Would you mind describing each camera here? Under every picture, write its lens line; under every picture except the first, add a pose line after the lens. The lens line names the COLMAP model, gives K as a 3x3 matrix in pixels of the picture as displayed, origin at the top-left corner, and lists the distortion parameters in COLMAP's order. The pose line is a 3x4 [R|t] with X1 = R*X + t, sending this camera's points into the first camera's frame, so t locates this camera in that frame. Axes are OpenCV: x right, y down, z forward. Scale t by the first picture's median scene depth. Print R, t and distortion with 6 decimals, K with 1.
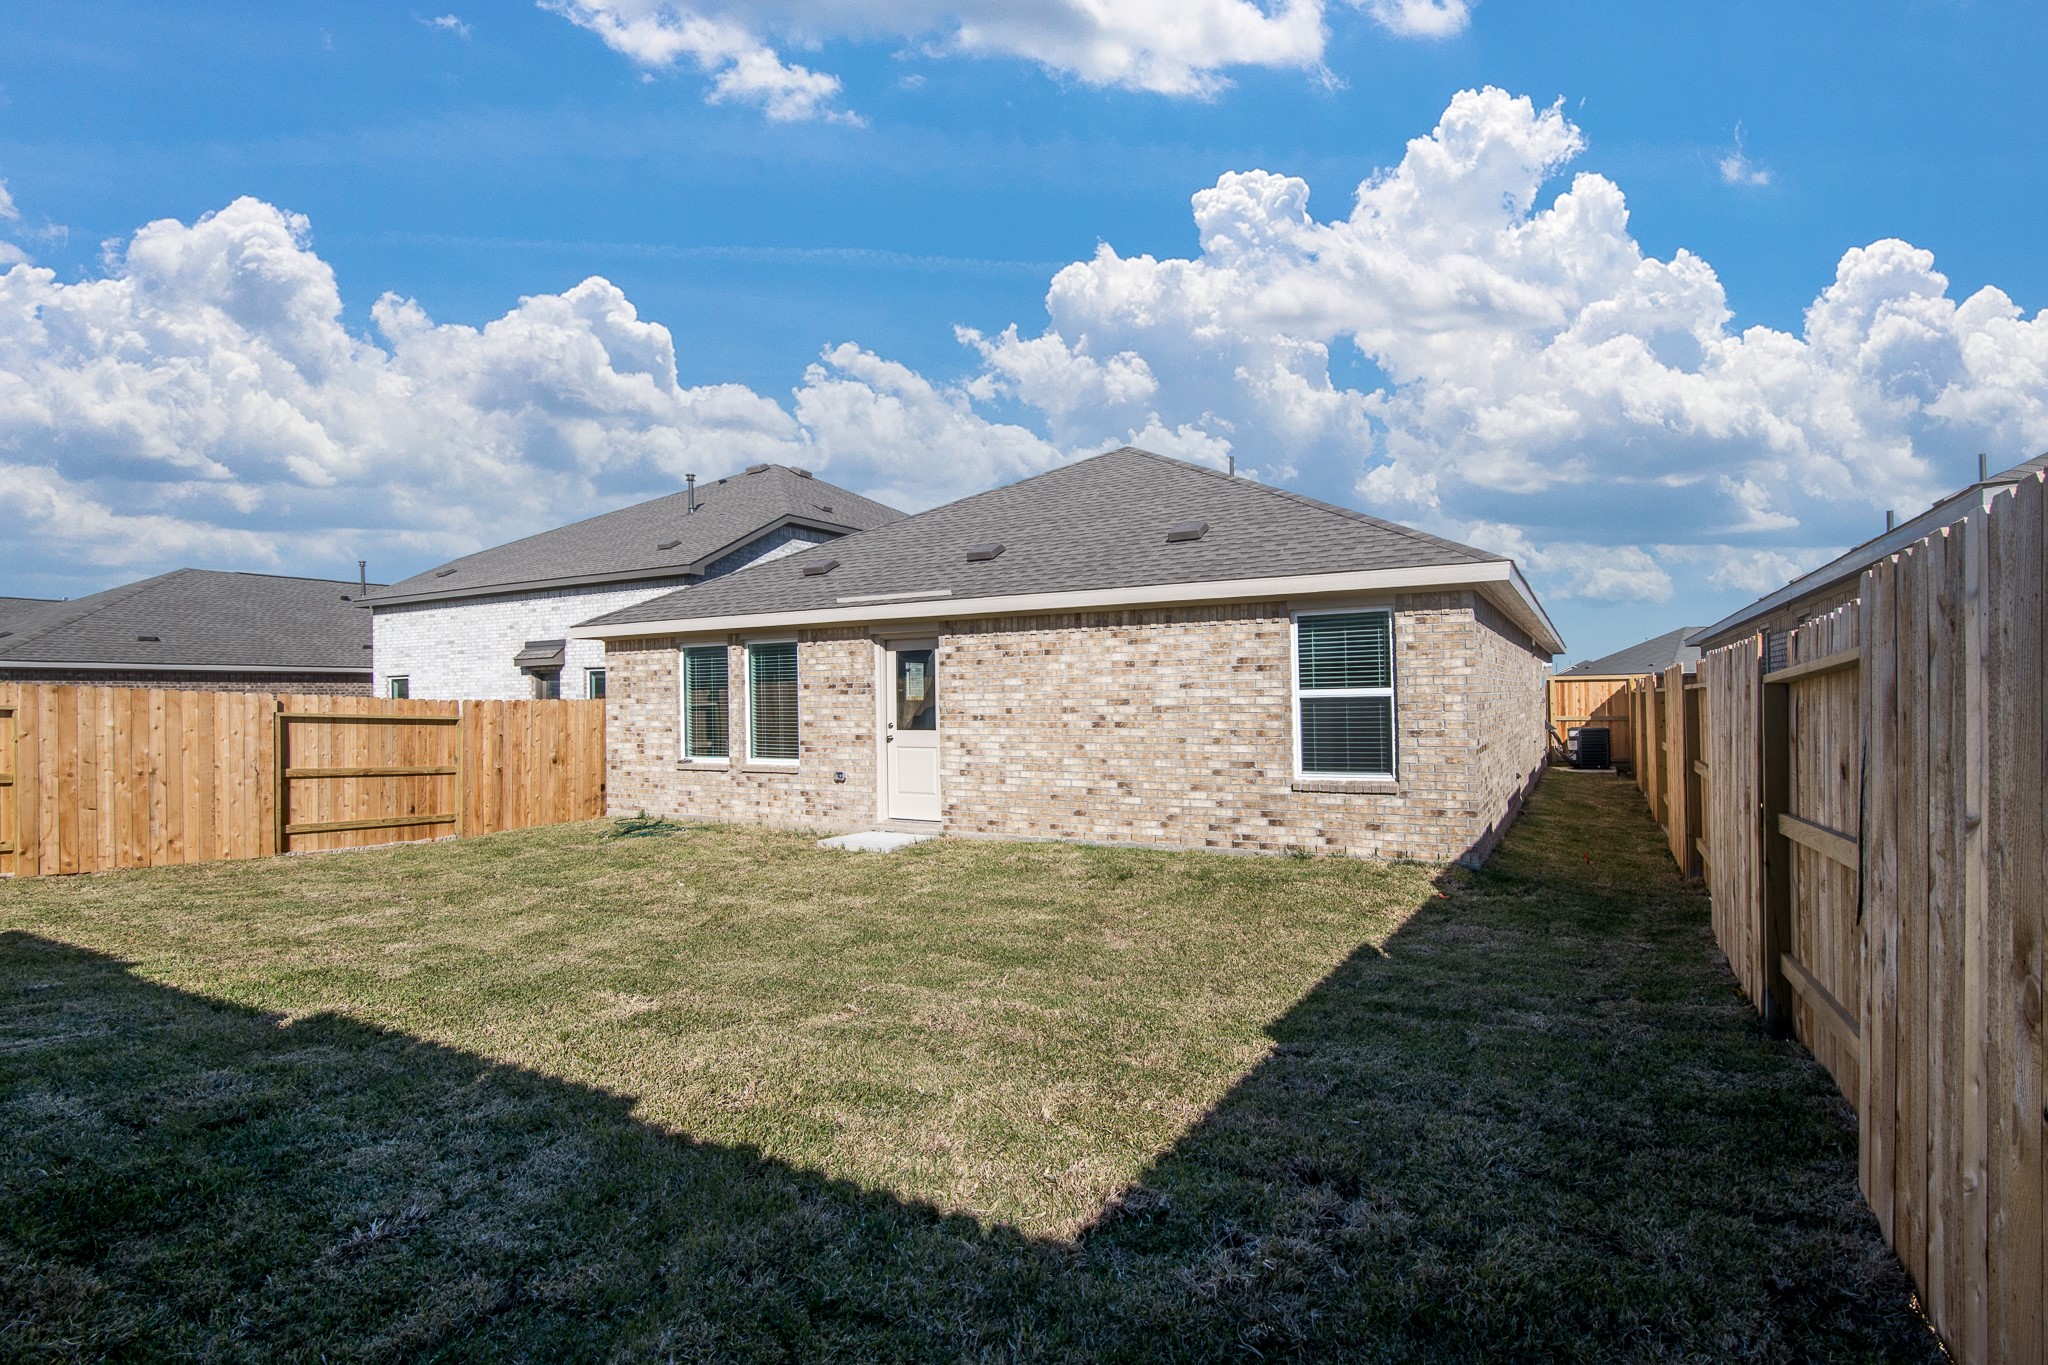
lens RADIAL K [[1009.4, 0, 1021.1], [0, 1009.4, 694.0], [0, 0, 1]] dist [0.002257, -0.000347]
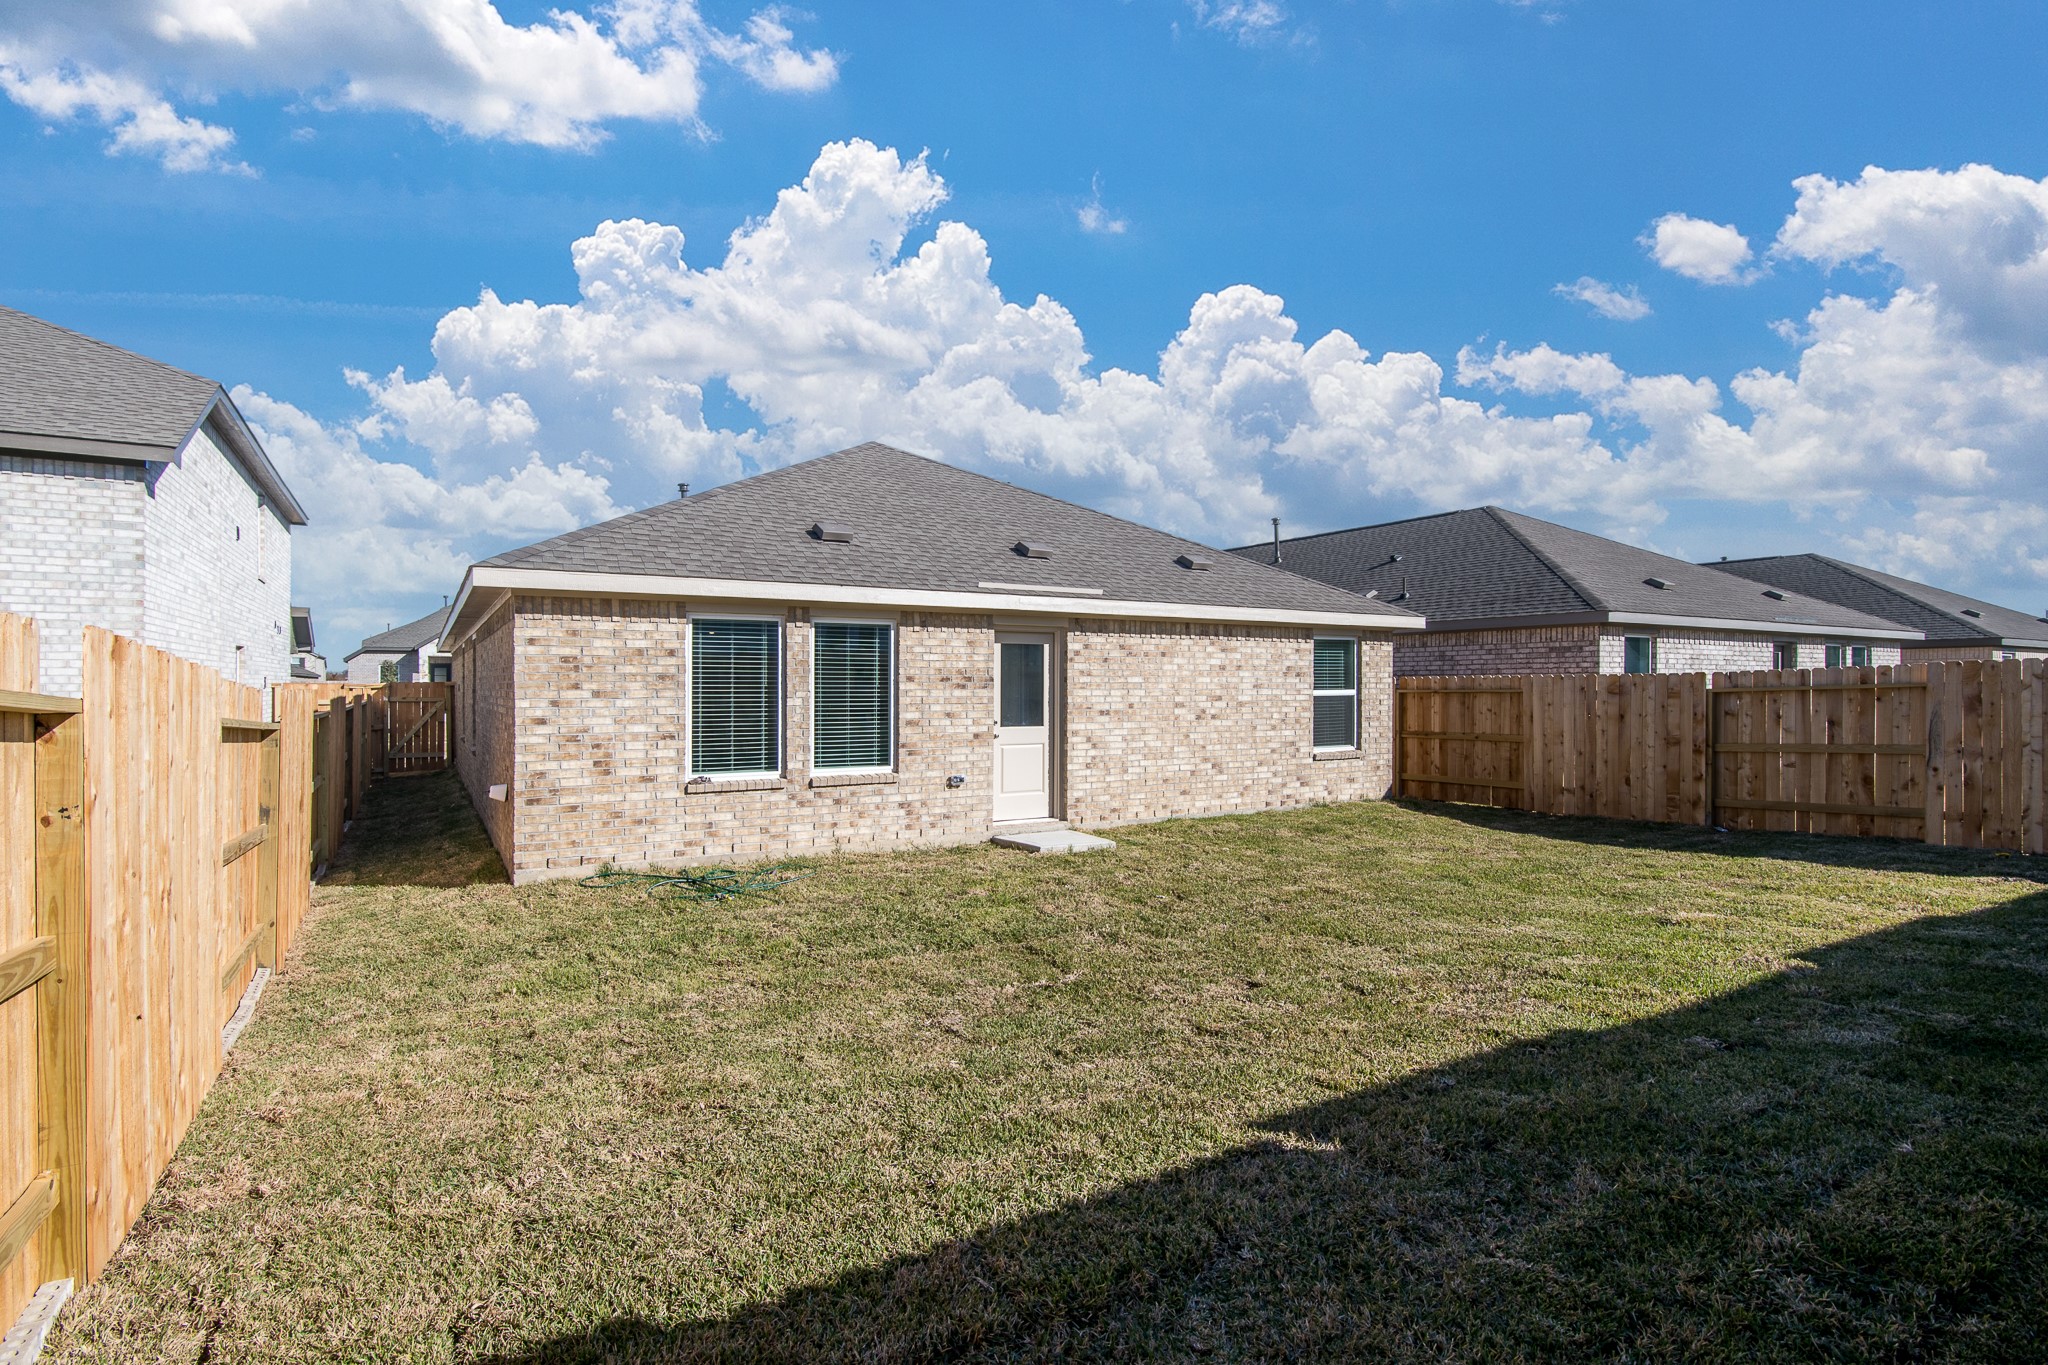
lens RADIAL K [[1009.4, 0, 1022.3], [0, 1009.4, 687.7], [0, 0, 1]] dist [0.002257, -0.000347]
pose [[0.489938, 0.011070, 0.871687, -1.012859], [-0.010428, 0.999922, -0.006837, 0.005430], [-0.871695, -0.005741, 0.490015, 0.560346]]
